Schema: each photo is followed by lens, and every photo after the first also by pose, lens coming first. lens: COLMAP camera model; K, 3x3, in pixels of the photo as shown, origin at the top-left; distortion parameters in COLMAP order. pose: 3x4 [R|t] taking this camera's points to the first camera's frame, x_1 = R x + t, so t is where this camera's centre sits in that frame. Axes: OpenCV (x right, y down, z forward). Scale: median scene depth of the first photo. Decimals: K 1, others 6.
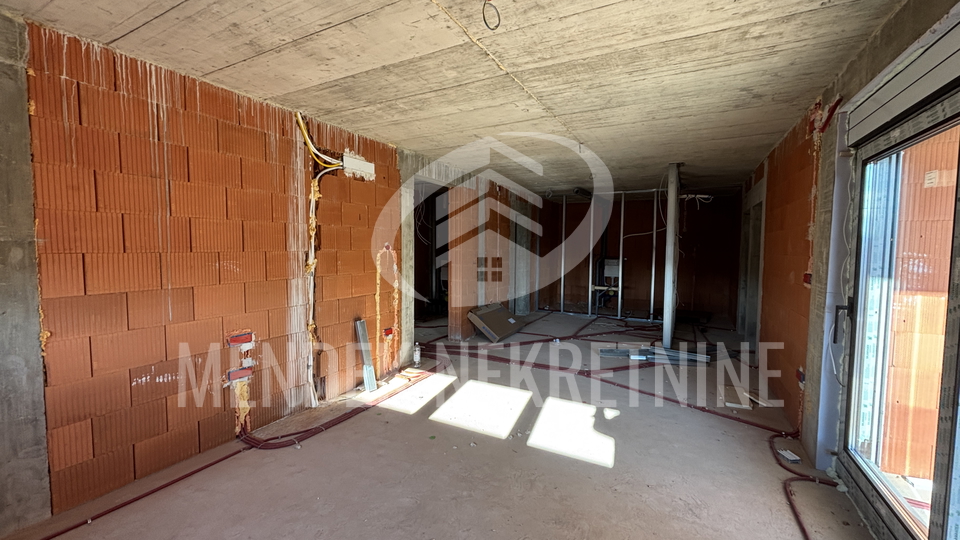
lens RADIAL K [[389.1, 0, 477.9], [0, 389.1, 267.6], [0, 0, 1]] dist [-0.002334, 0.000004]
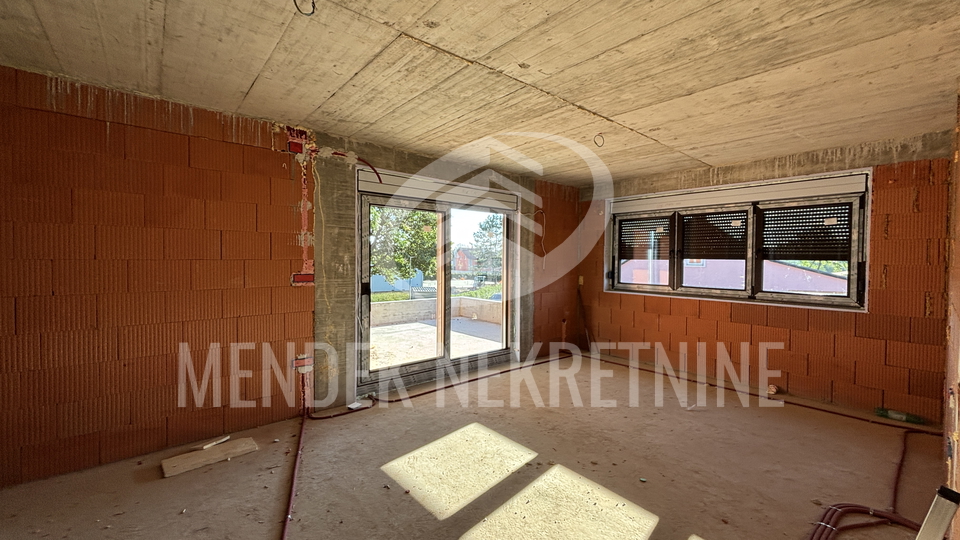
lens RADIAL K [[389.1, 0, 475.4], [0, 389.1, 269.4], [0, 0, 1]] dist [-0.002334, 0.000004]
pose [[-0.929124, -0.026719, 0.368802, -0.093752], [0.004081, 0.996584, 0.082481, -0.113687], [-0.369746, 0.078140, -0.925841, 2.277667]]
